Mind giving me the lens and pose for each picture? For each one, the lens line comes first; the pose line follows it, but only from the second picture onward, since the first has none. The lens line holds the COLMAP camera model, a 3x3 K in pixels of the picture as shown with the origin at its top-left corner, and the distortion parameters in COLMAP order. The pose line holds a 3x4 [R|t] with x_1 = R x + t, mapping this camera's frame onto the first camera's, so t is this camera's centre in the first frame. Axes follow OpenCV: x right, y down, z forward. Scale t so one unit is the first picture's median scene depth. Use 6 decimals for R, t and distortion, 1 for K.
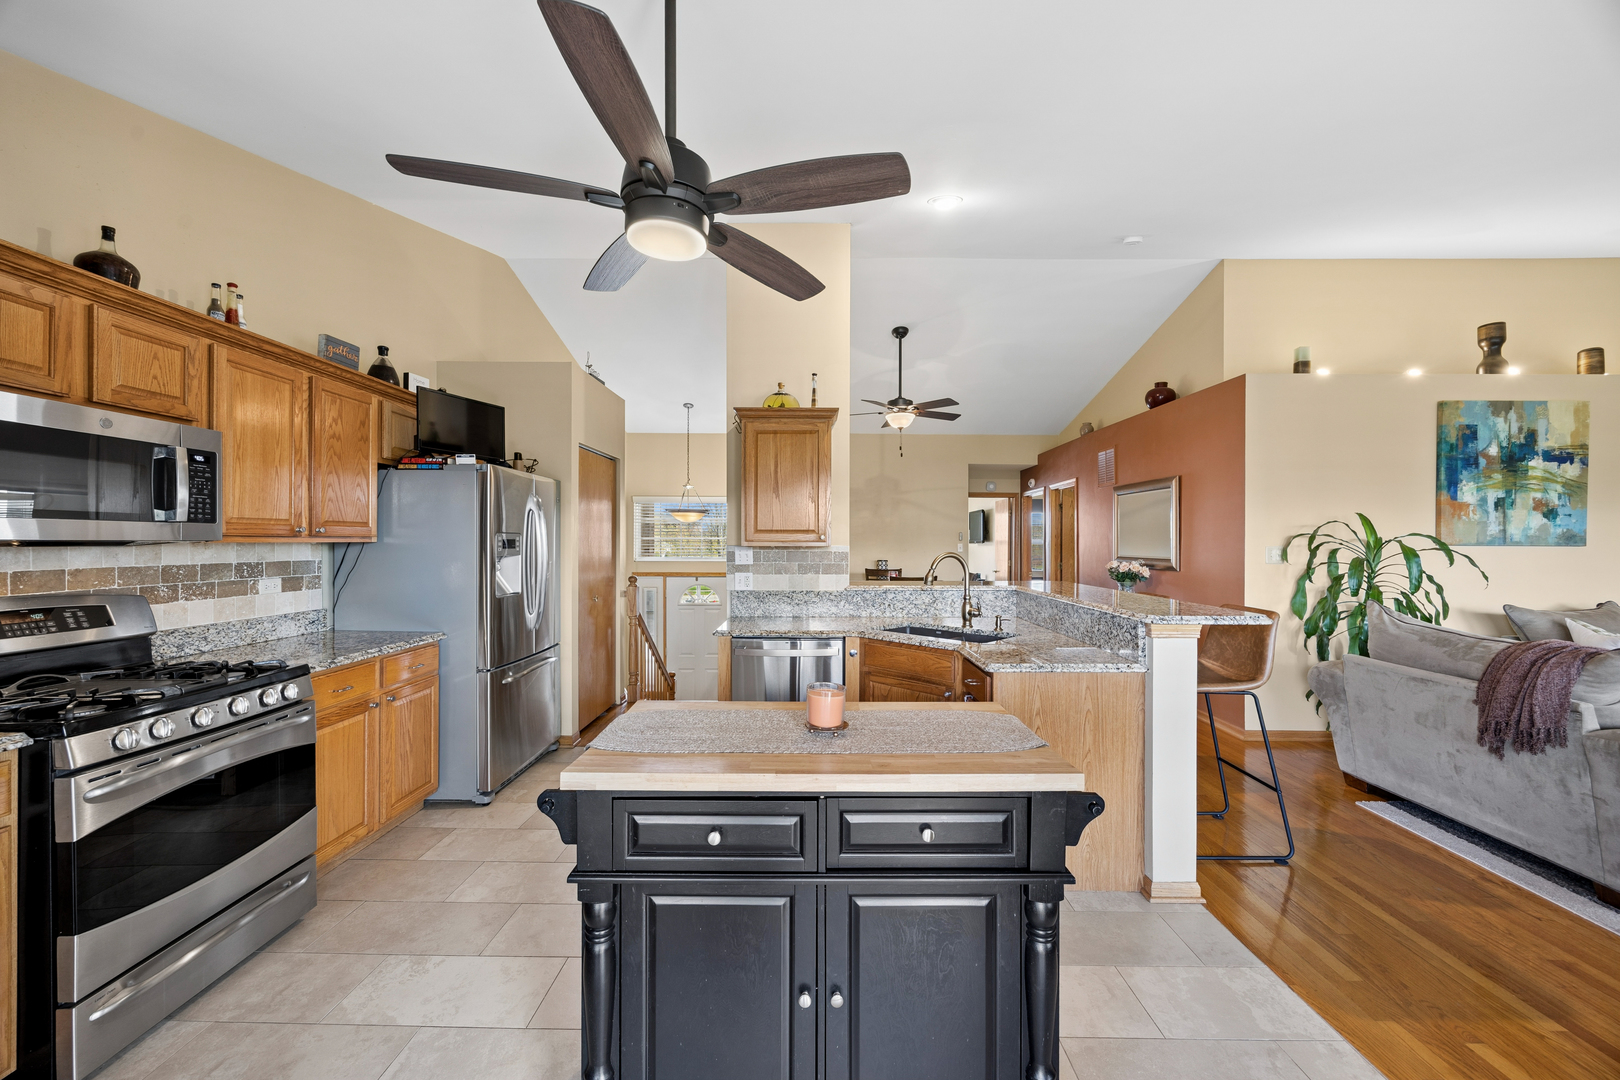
lens RADIAL K [[630.4, 0, 814.3], [0, 630.4, 551.1], [0, 0, 1]] dist [-0.000764, 0.000393]
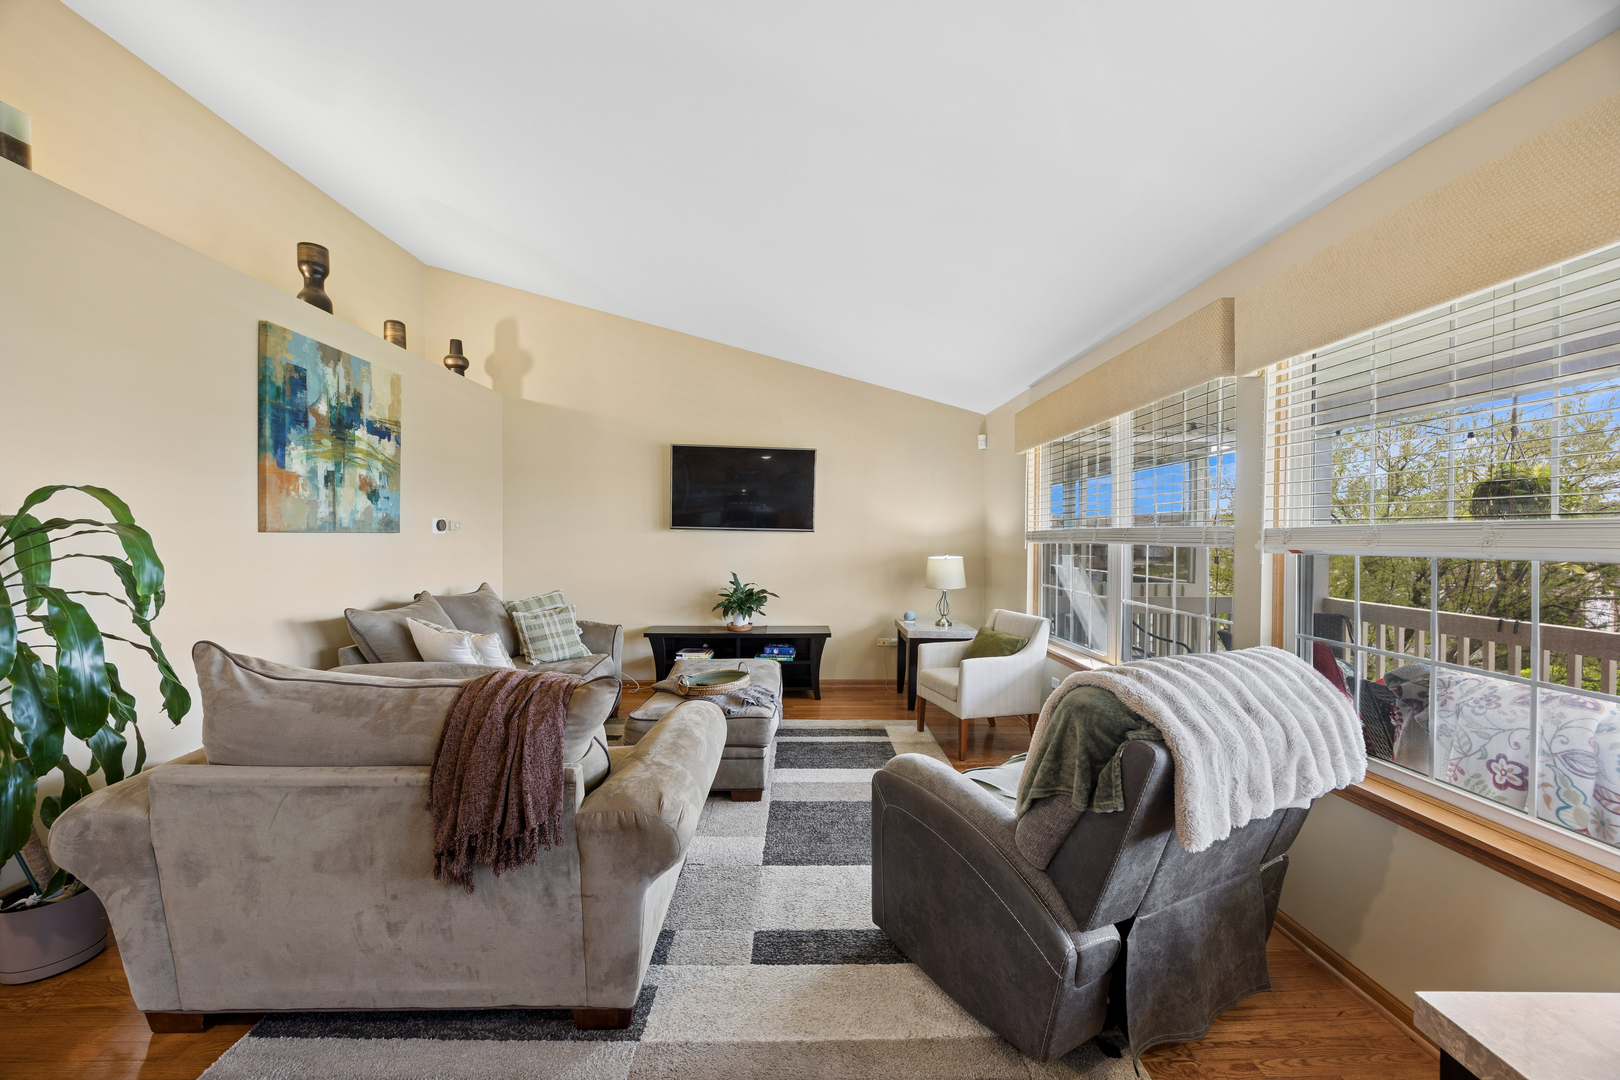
lens RADIAL K [[630.4, 0, 812.3], [0, 630.4, 537.9], [0, 0, 1]] dist [-0.000764, 0.000393]
pose [[-0.012920, -0.011024, 0.999856, 0.299409], [0.008924, 0.999898, 0.011140, -0.005138], [-0.999877, 0.009067, -0.012820, 0.413739]]
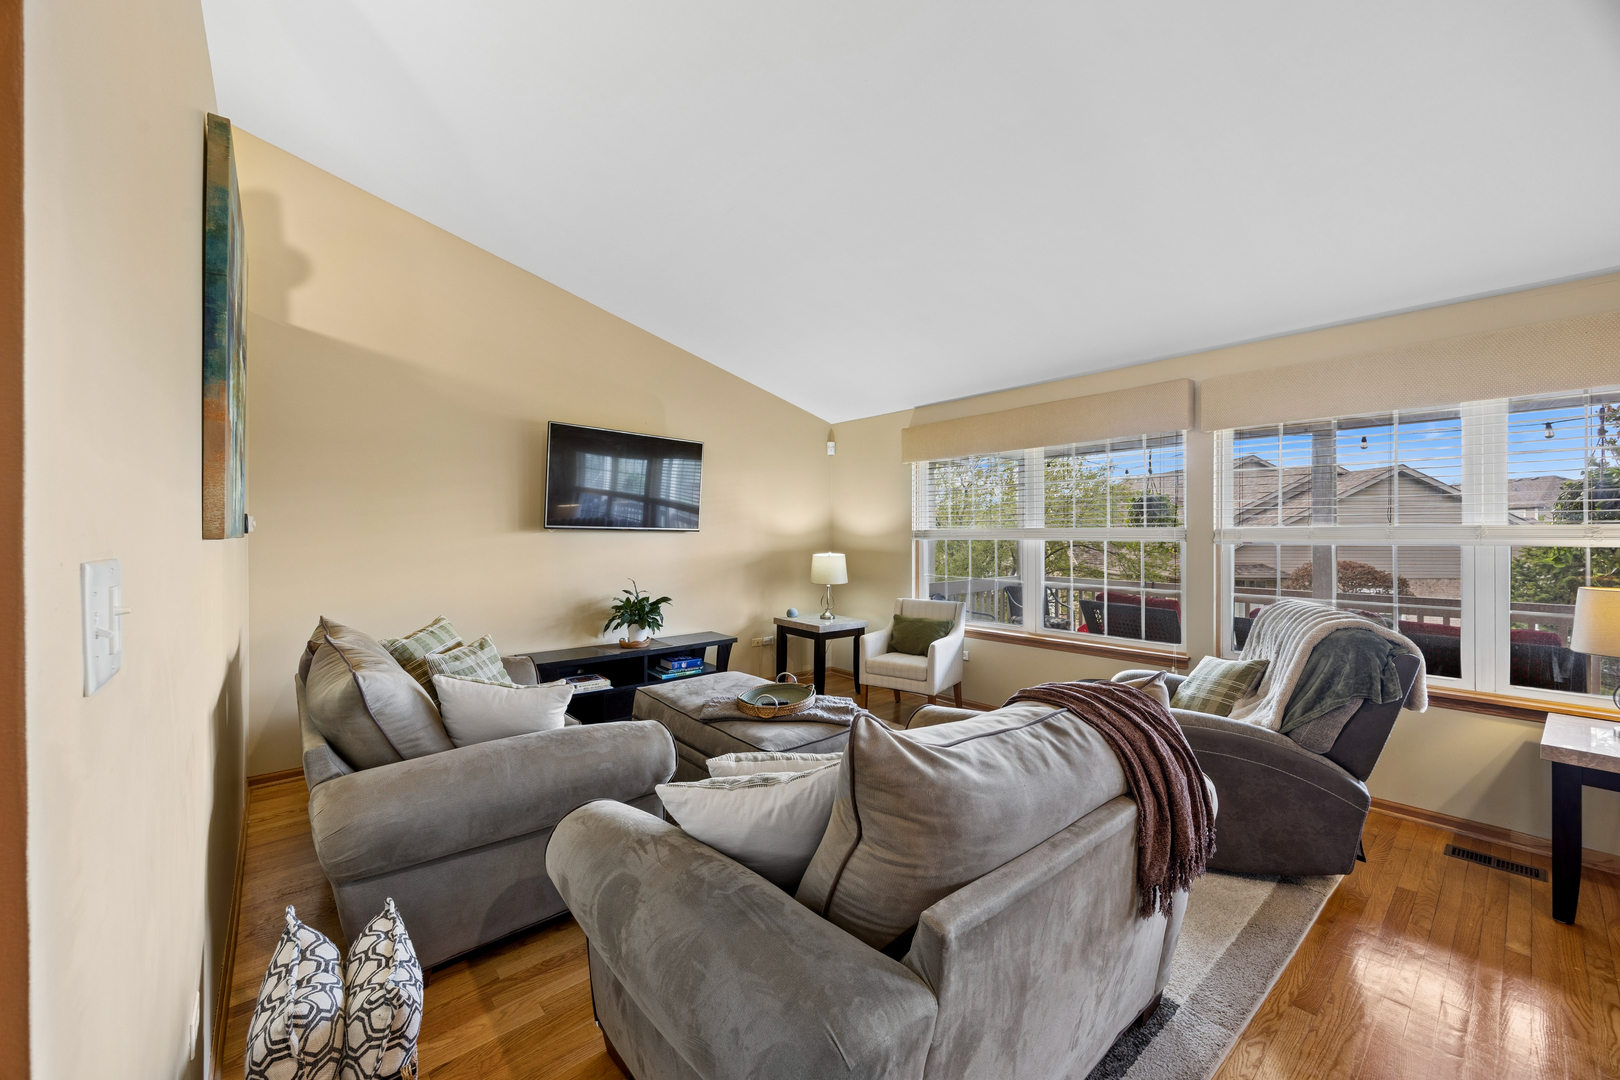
lens RADIAL K [[630.4, 0, 806.4], [0, 630.4, 532.3], [0, 0, 1]] dist [-0.000764, 0.000393]
pose [[-0.646407, -0.004179, 0.762982, 0.529956], [0.009878, 0.999855, 0.013845, -0.015358], [-0.762929, 0.016487, -0.646272, 0.975739]]
